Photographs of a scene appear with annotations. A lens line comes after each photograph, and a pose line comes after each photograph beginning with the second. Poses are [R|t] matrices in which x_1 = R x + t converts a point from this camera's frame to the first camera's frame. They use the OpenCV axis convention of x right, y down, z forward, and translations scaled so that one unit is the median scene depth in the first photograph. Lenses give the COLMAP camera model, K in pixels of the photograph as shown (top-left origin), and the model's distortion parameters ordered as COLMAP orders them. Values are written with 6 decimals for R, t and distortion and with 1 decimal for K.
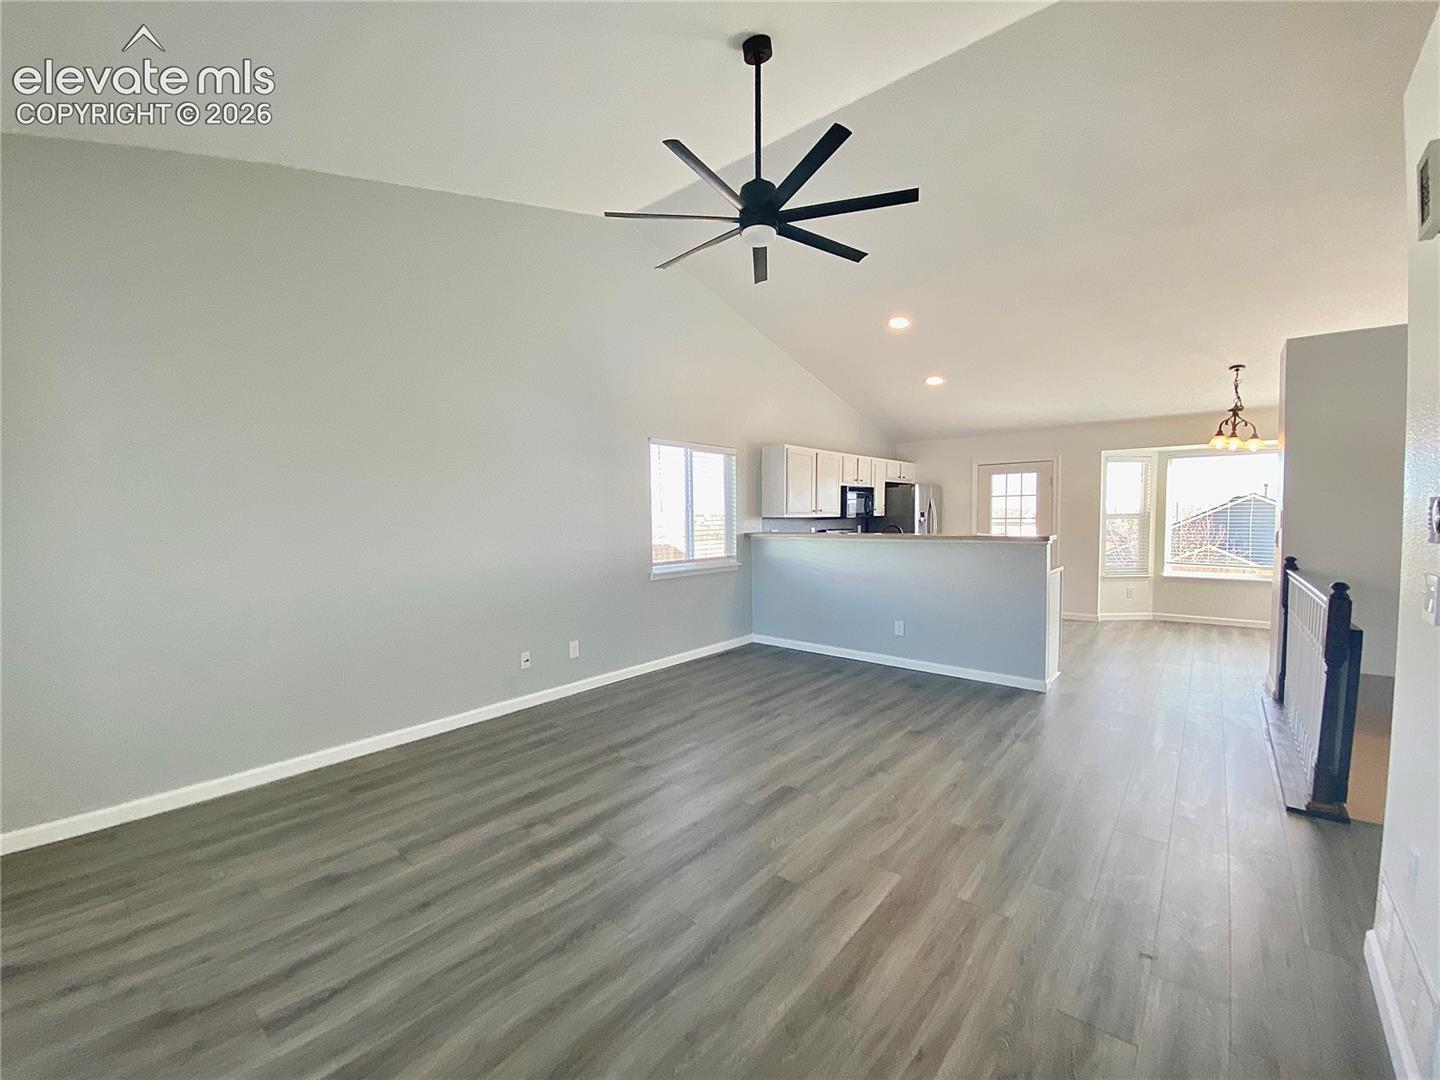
lens RADIAL K [[582.9, 0, 709.8], [0, 582.9, 545.4], [0, 0, 1]] dist [-0.003105, -0.008133]
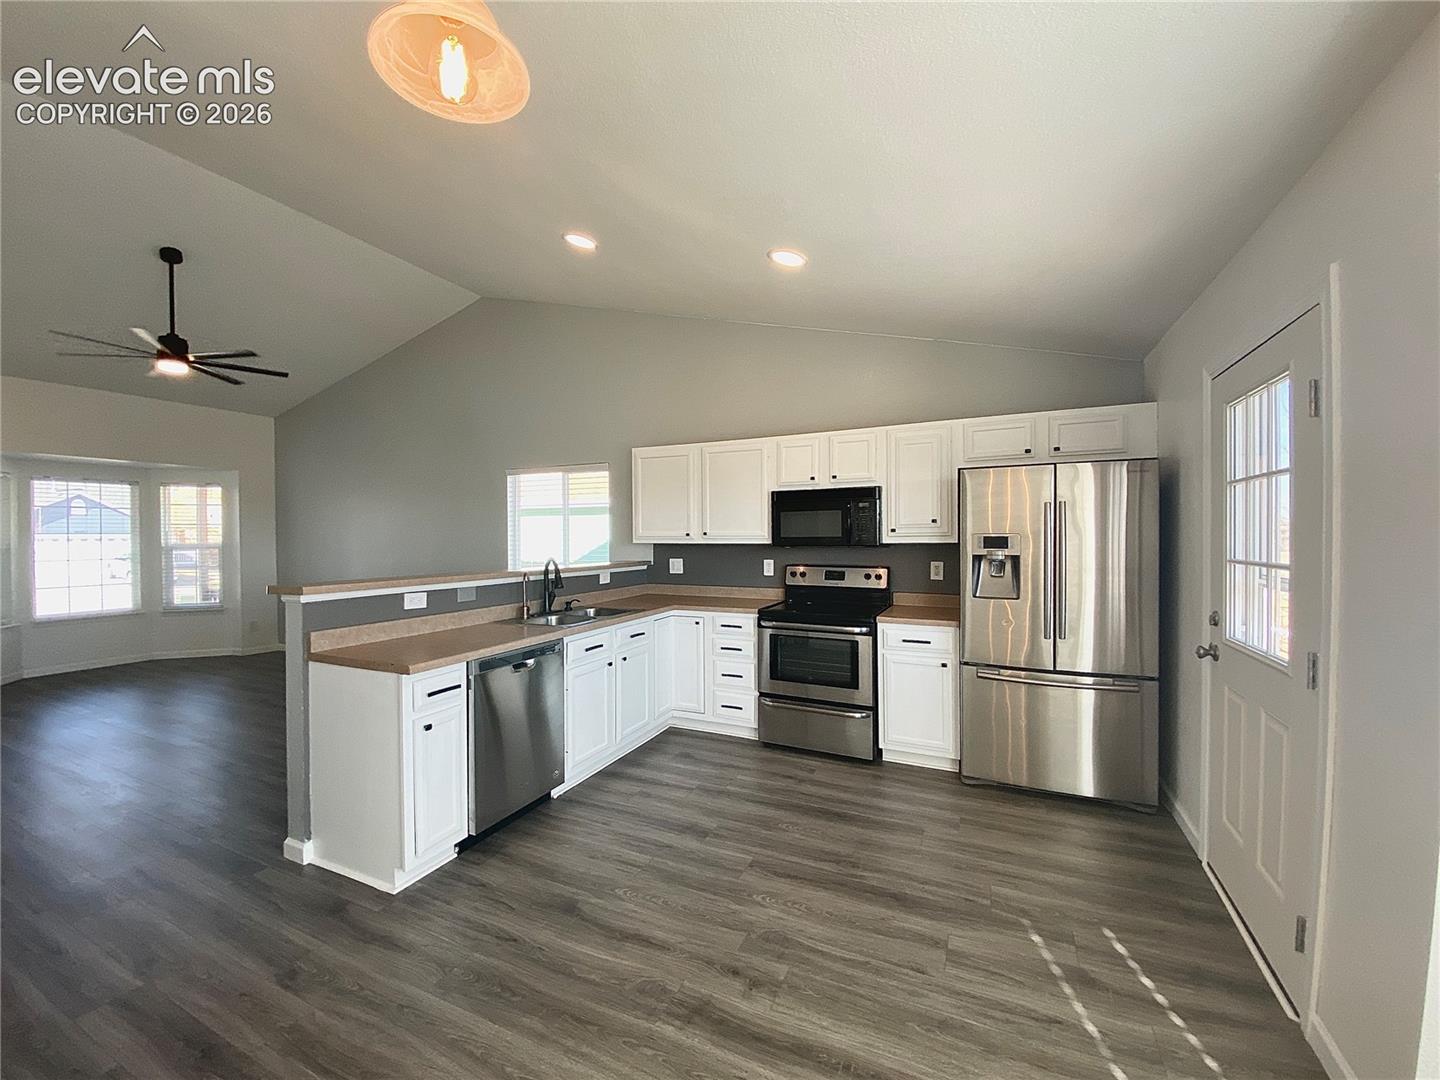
lens RADIAL K [[582.9, 0, 716.5], [0, 582.9, 536.7], [0, 0, 1]] dist [-0.003105, -0.008133]
pose [[0.263390, 0.008042, -0.964656, 0.761923], [-0.052104, 0.998624, -0.005902, -0.047224], [0.963281, 0.051817, 0.263447, 0.758631]]
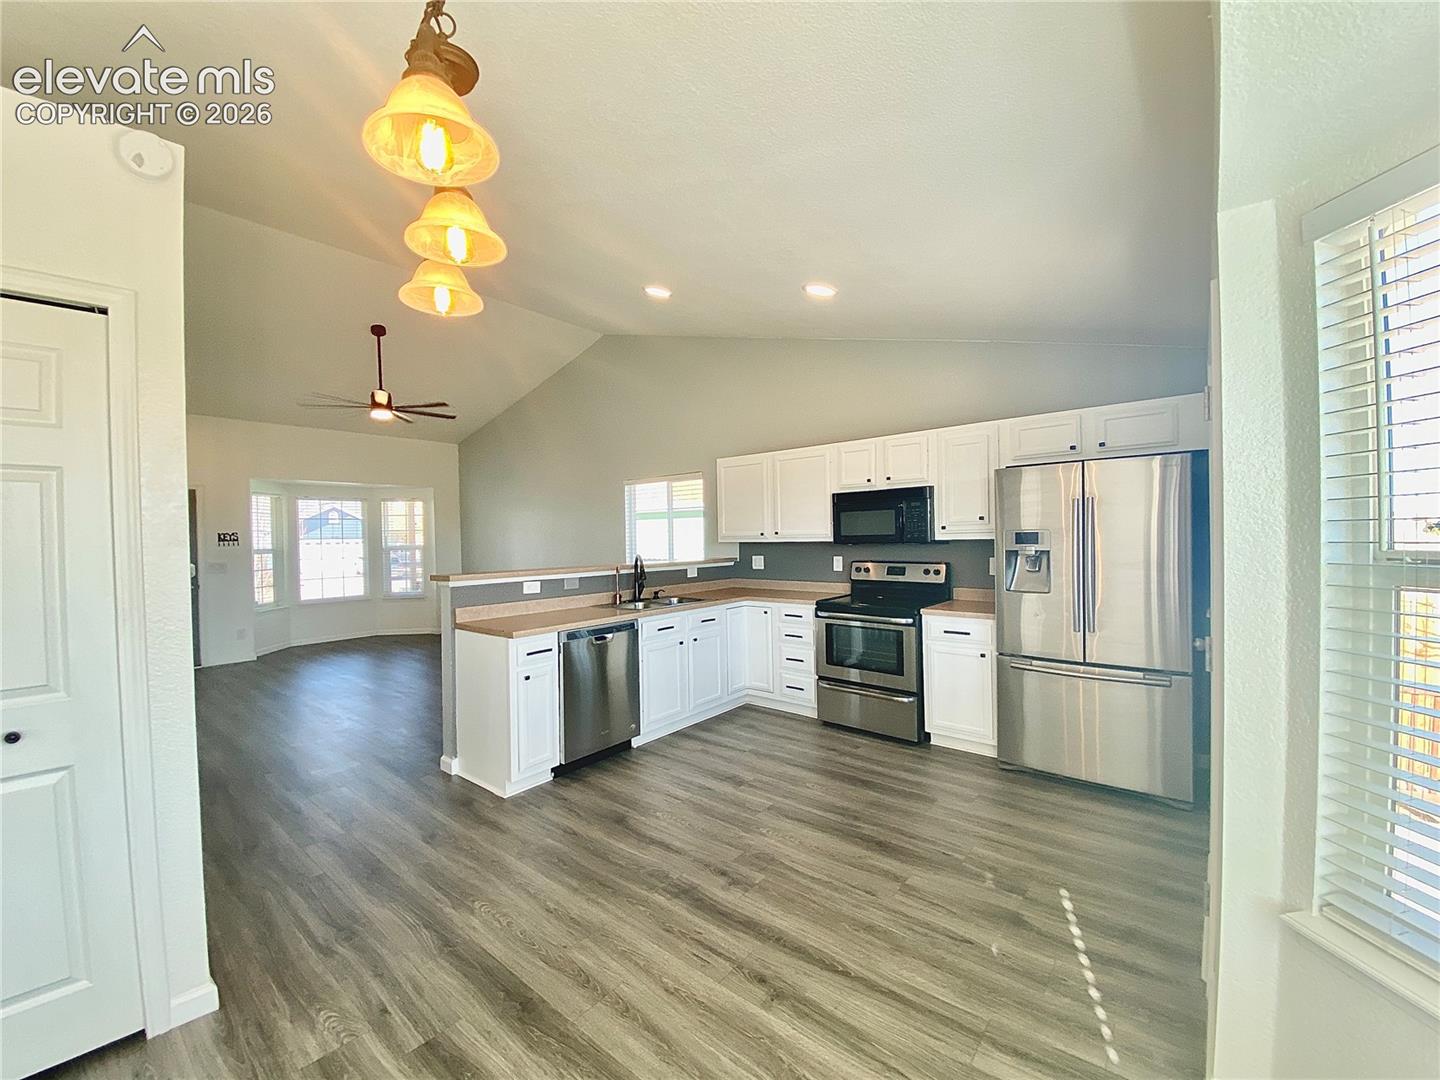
lens RADIAL K [[582.9, 0, 716.7], [0, 582.9, 536.8], [0, 0, 1]] dist [-0.003105, -0.008133]
pose [[0.007017, 0.007261, -0.999949, 0.848477], [-0.040961, 0.999136, 0.006968, -0.050830], [0.999136, 0.040910, 0.007308, 0.830149]]
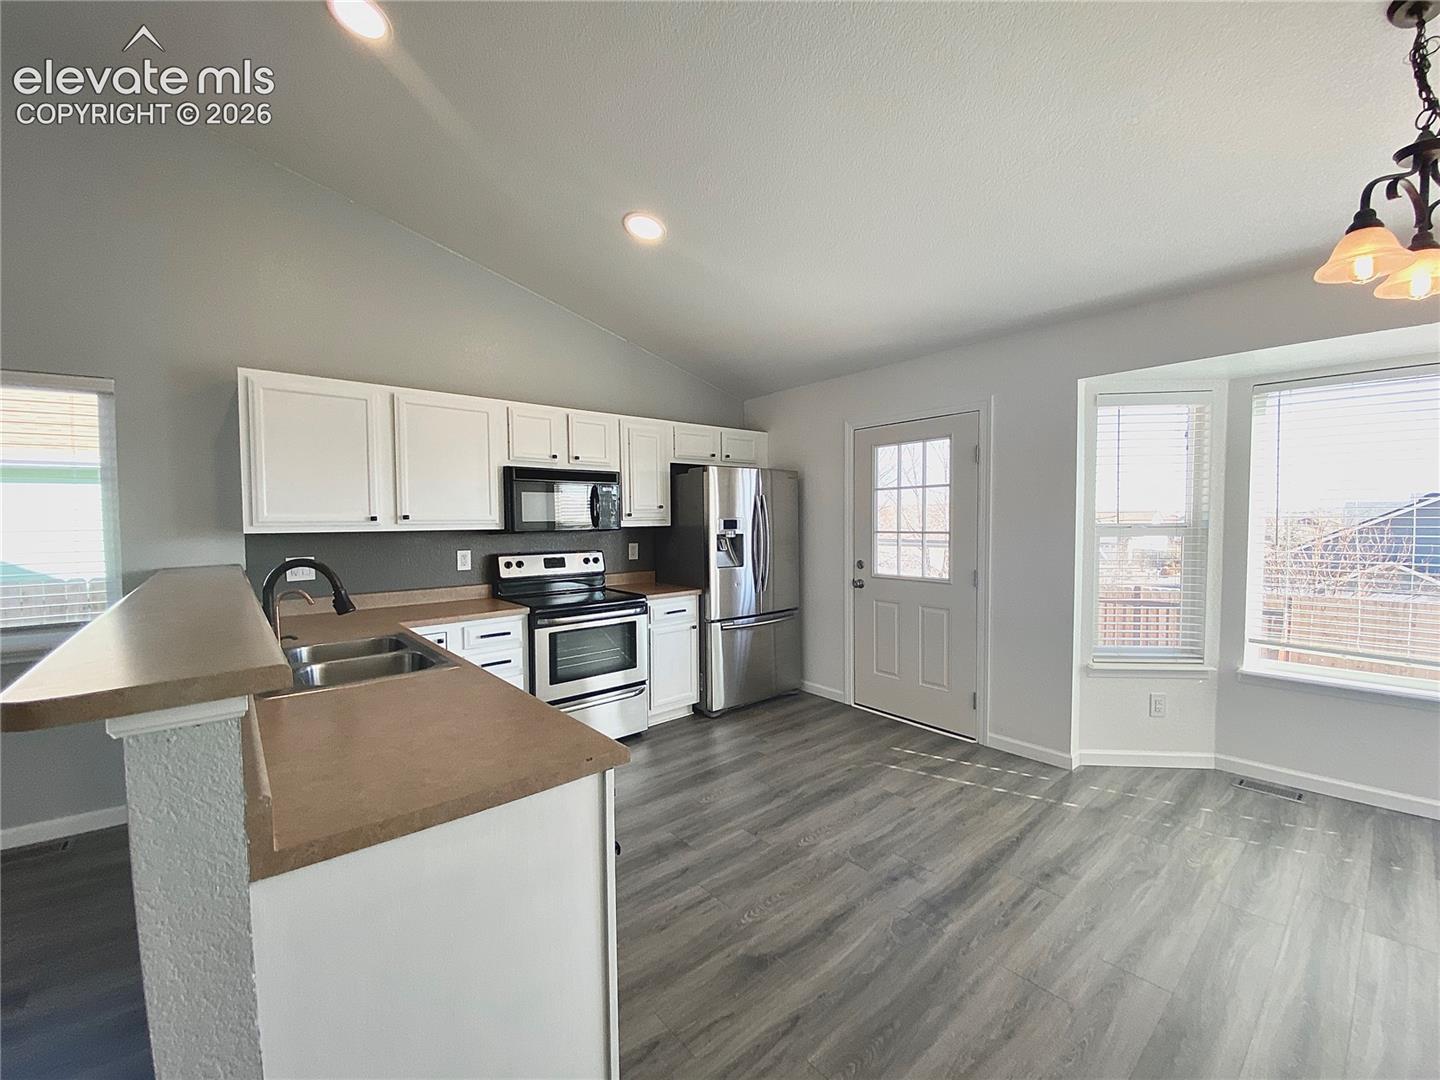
lens RADIAL K [[582.9, 0, 707.8], [0, 582.9, 543.3], [0, 0, 1]] dist [-0.003105, -0.008133]
pose [[0.985052, 0.008733, -0.172038, 0.471601], [-0.010743, 0.999884, -0.010752, -0.032042], [0.171924, 0.012439, 0.985032, 0.518186]]
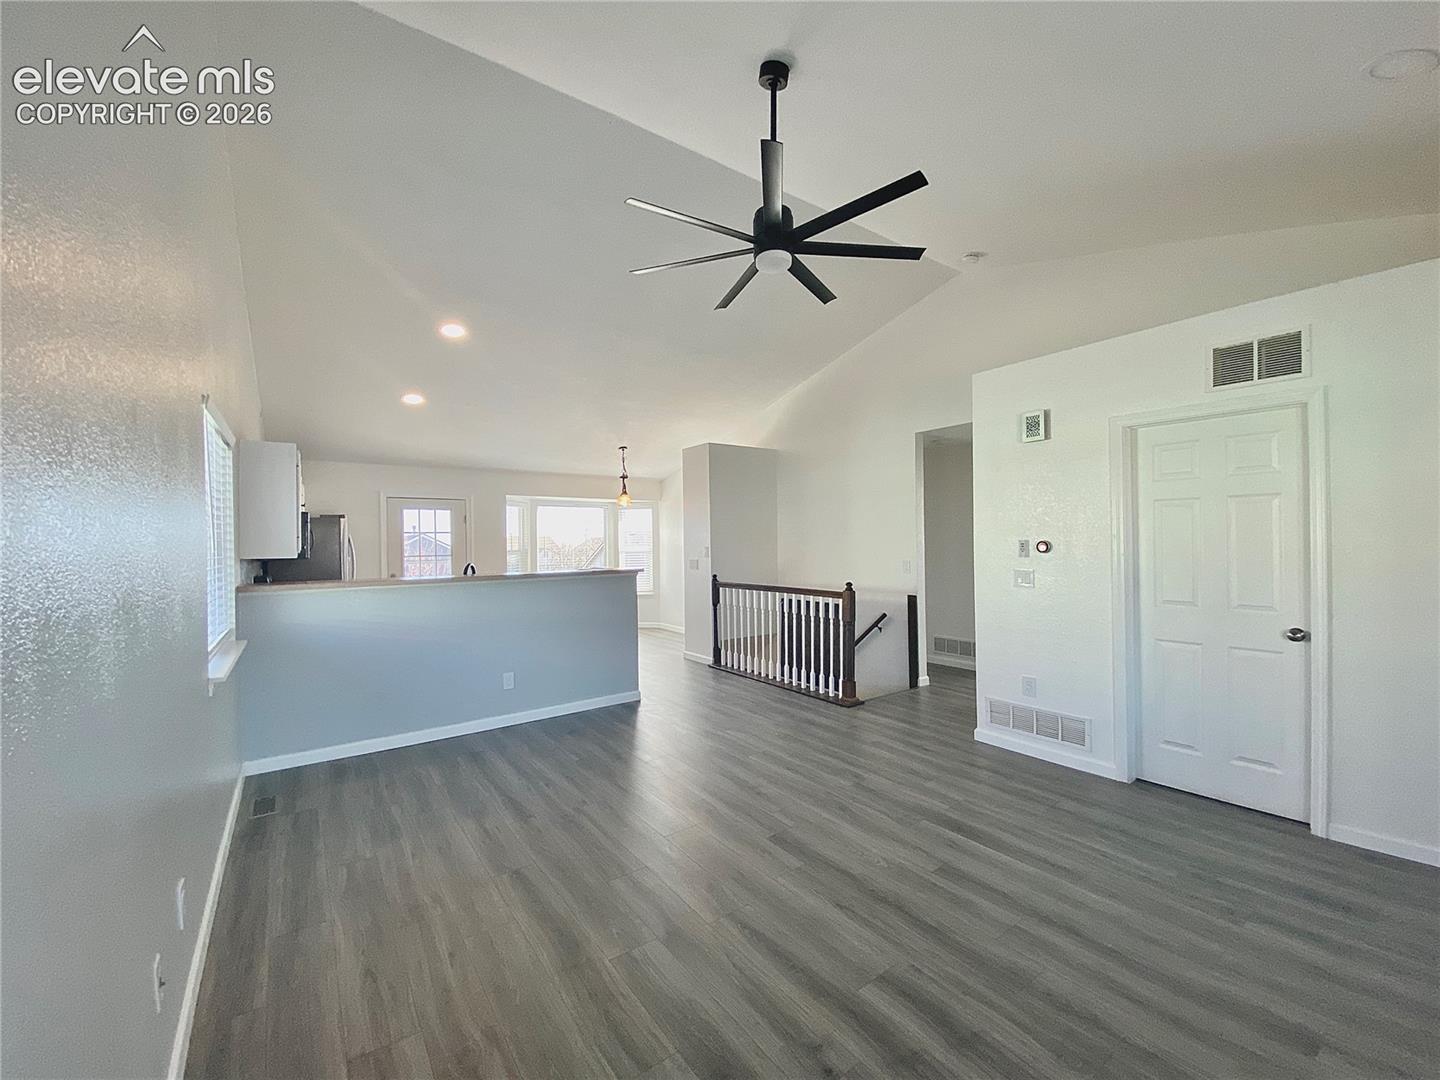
lens RADIAL K [[582.9, 0, 711.4], [0, 582.9, 540.0], [0, 0, 1]] dist [-0.003105, -0.008133]
pose [[0.235743, 0.001907, 0.971813, -0.335499], [0.063747, 0.997814, -0.017422, -0.027679], [-0.969722, 0.066058, 0.235107, 0.338631]]
